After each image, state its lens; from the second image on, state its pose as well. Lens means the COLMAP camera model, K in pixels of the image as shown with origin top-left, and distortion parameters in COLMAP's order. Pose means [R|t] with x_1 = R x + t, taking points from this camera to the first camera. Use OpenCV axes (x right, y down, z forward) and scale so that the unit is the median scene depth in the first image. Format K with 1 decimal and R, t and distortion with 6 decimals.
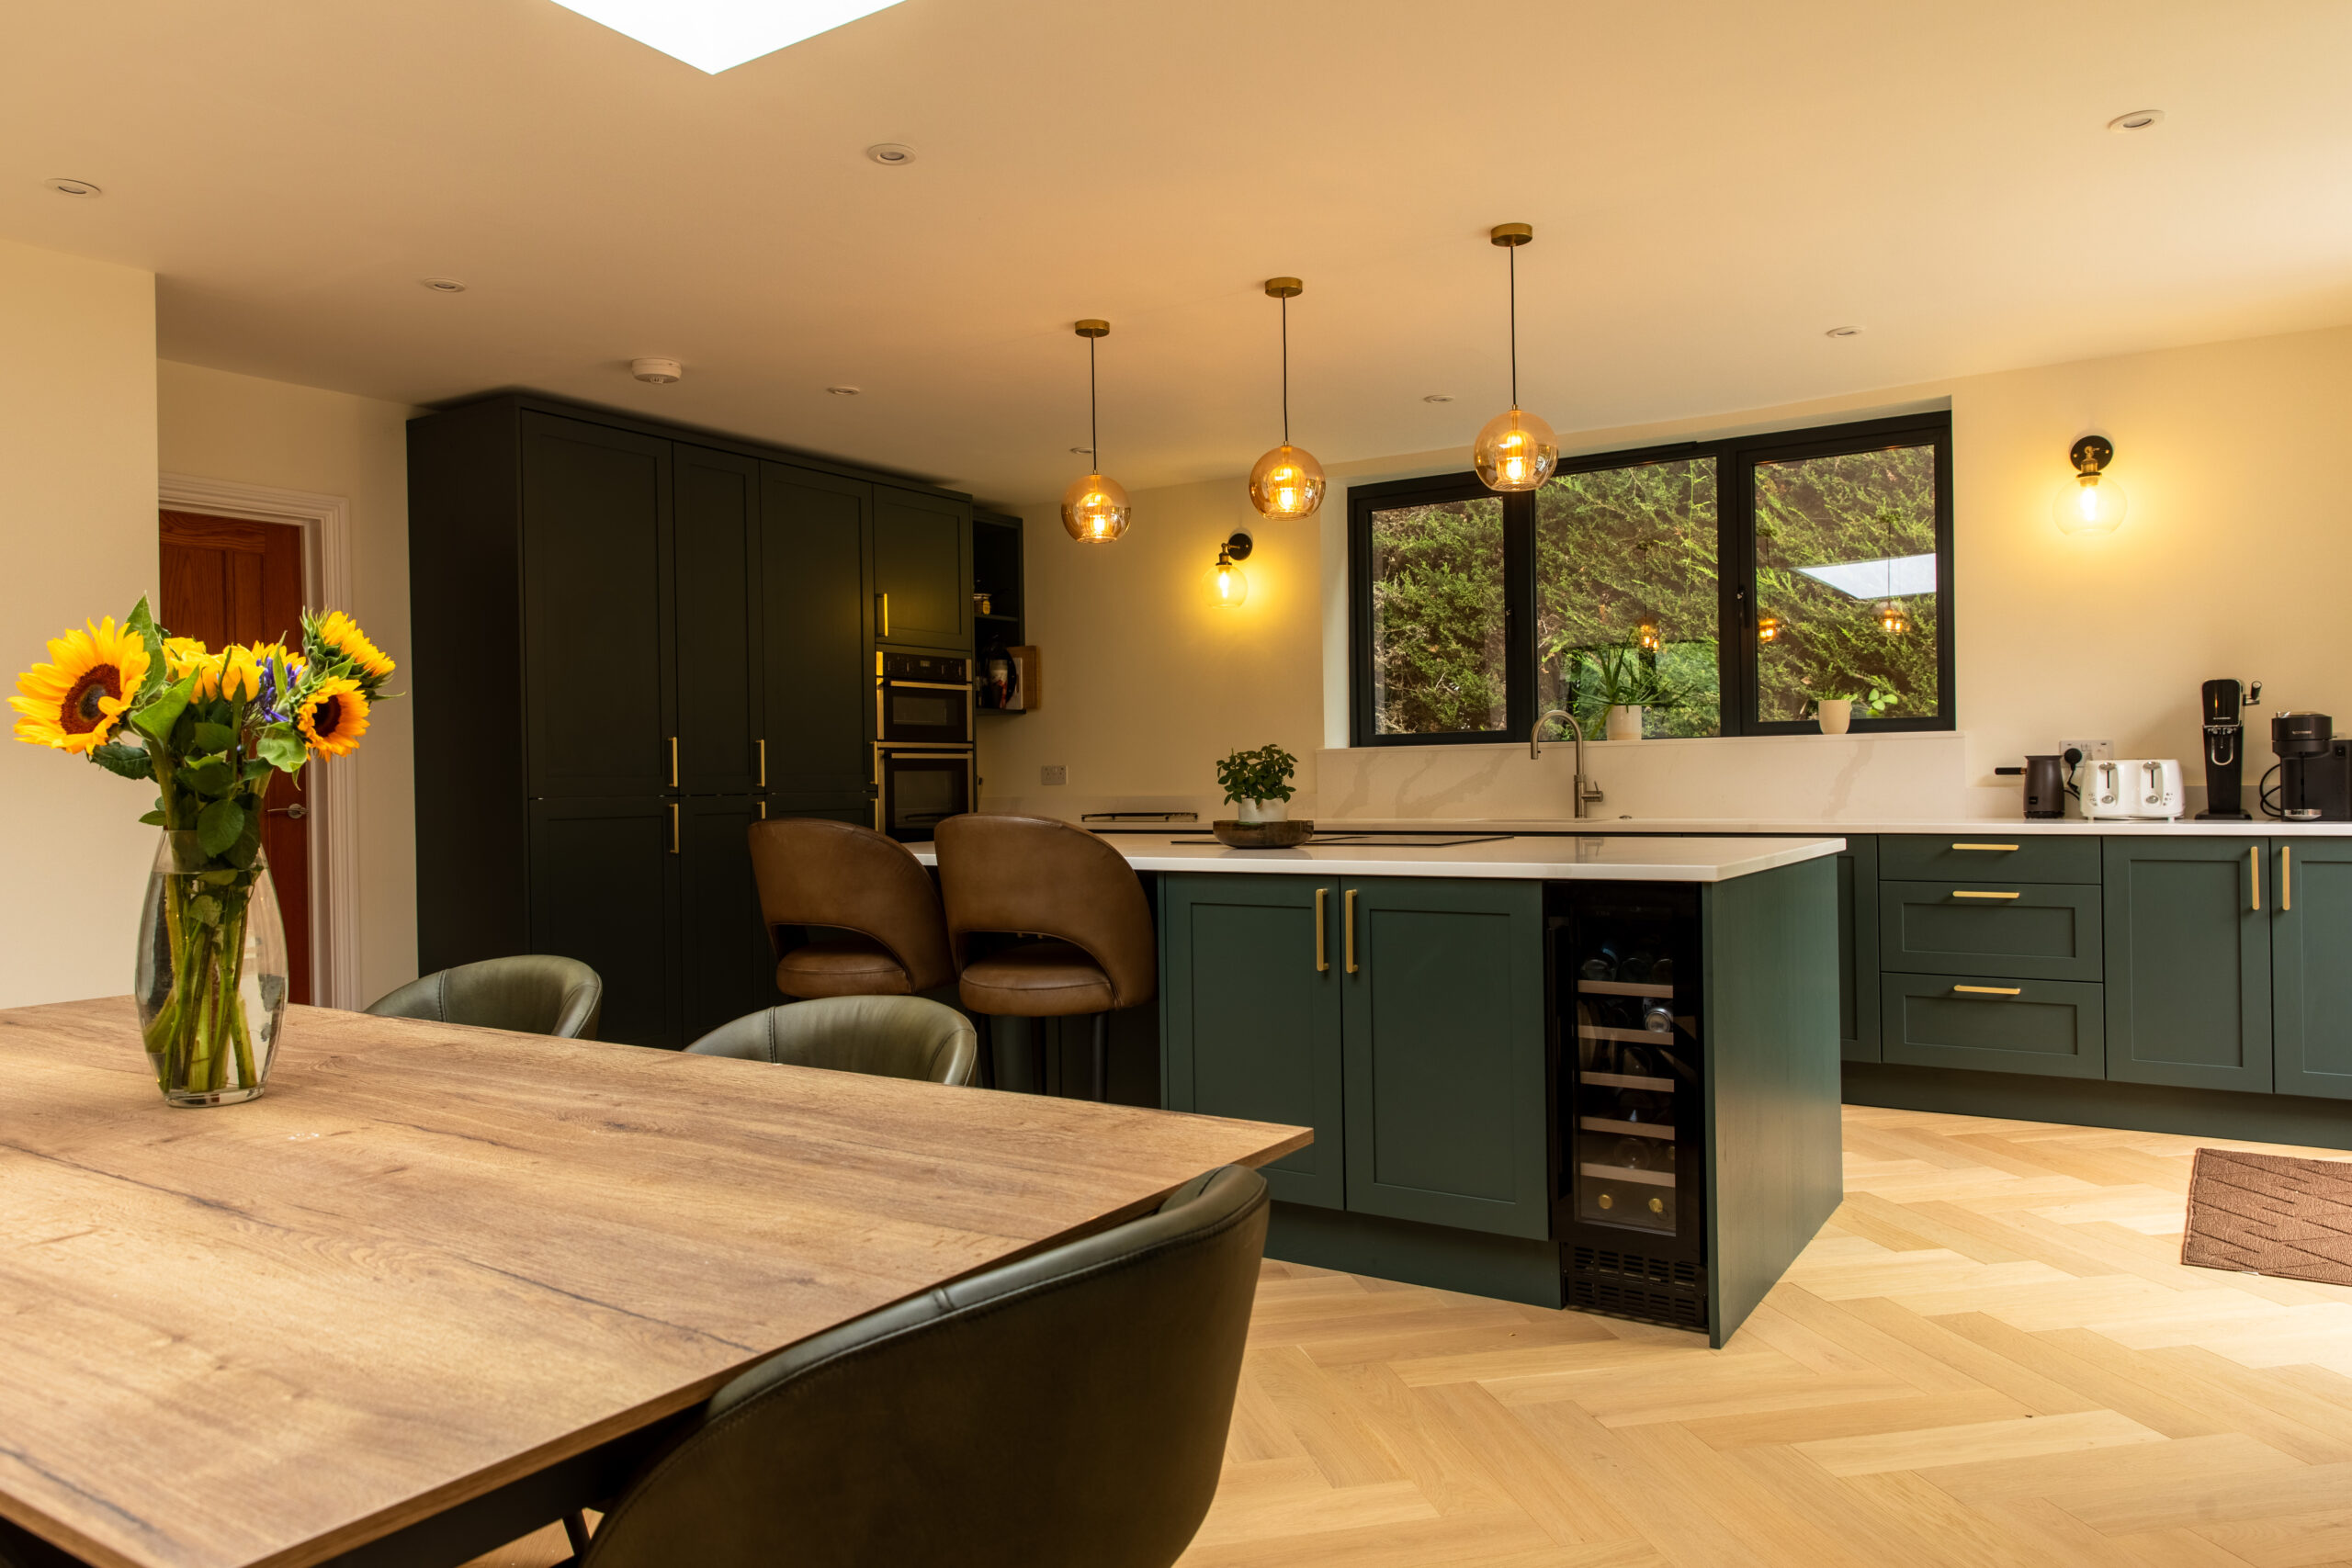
lens RADIAL K [[1586.9, 0, 1176.6], [0, 1586.9, 777.0], [0, 0, 1]] dist [-0.007522, -0.003420]
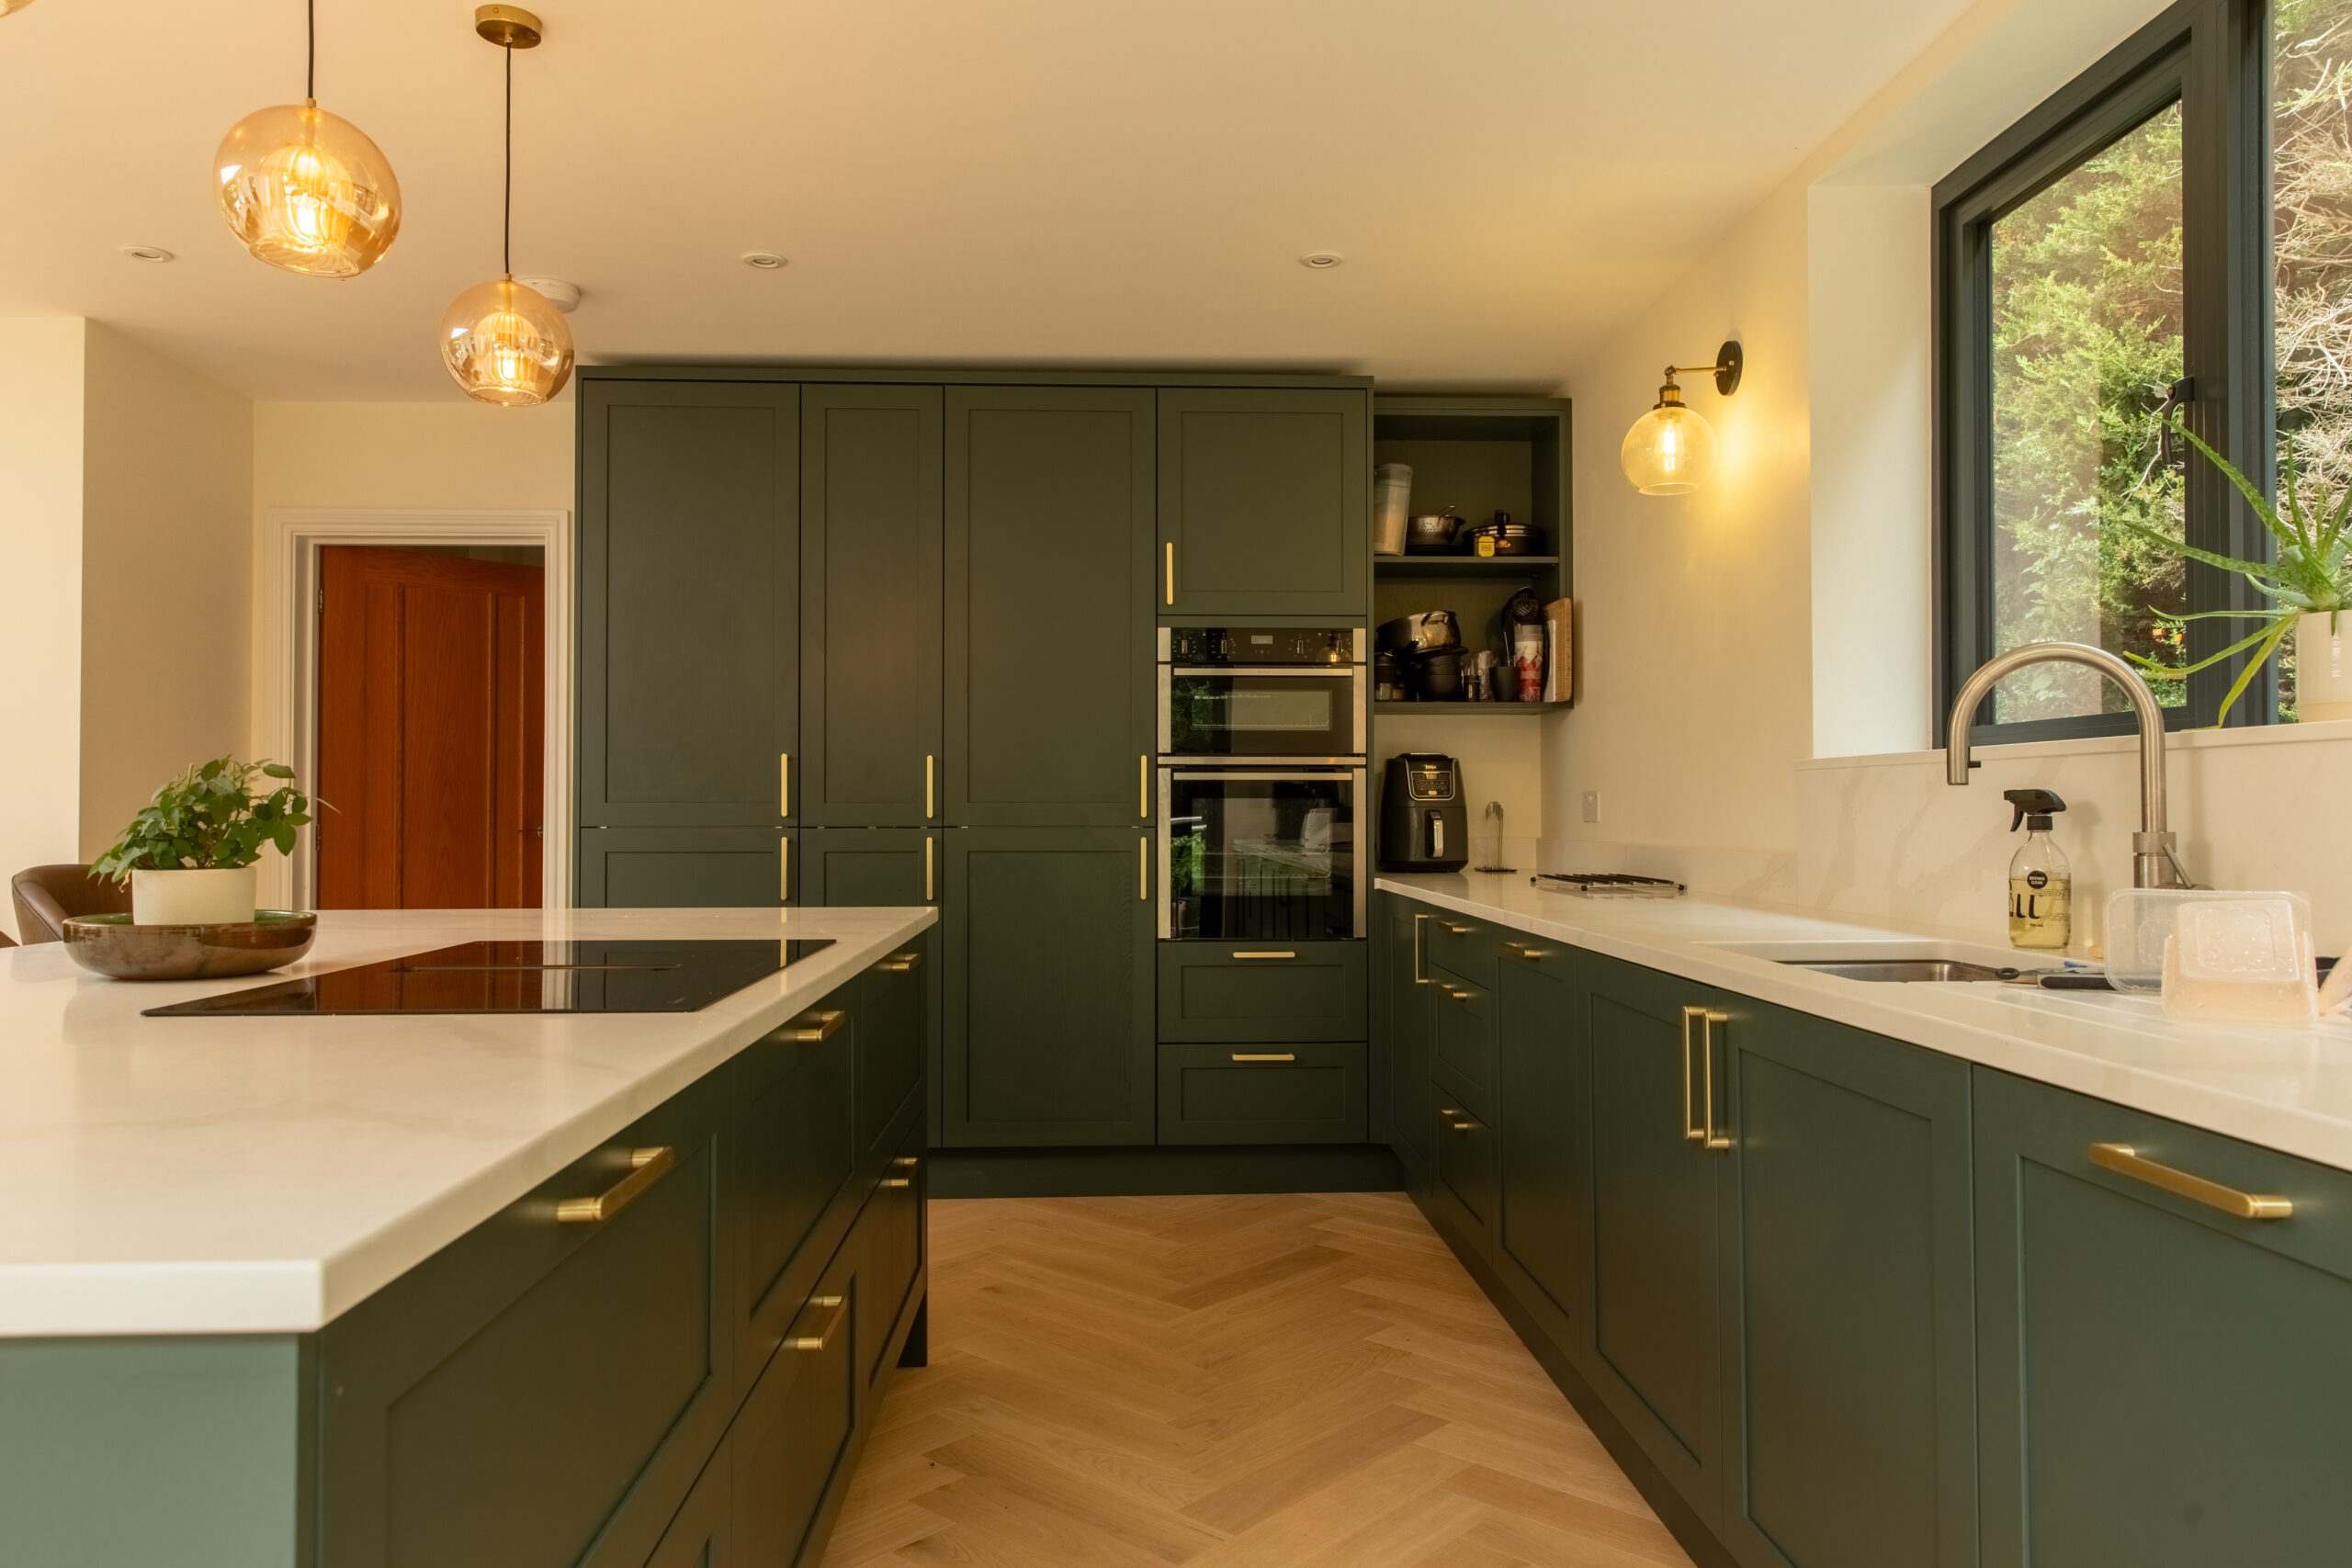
lens RADIAL K [[1586.9, 0, 1171.6], [0, 1586.9, 792.7], [0, 0, 1]] dist [-0.007522, -0.003420]
pose [[0.581443, 0.005029, -0.813572, 0.352968], [-0.009409, 0.999956, -0.000543, -0.005422], [0.813533, 0.007971, 0.581465, 0.554675]]
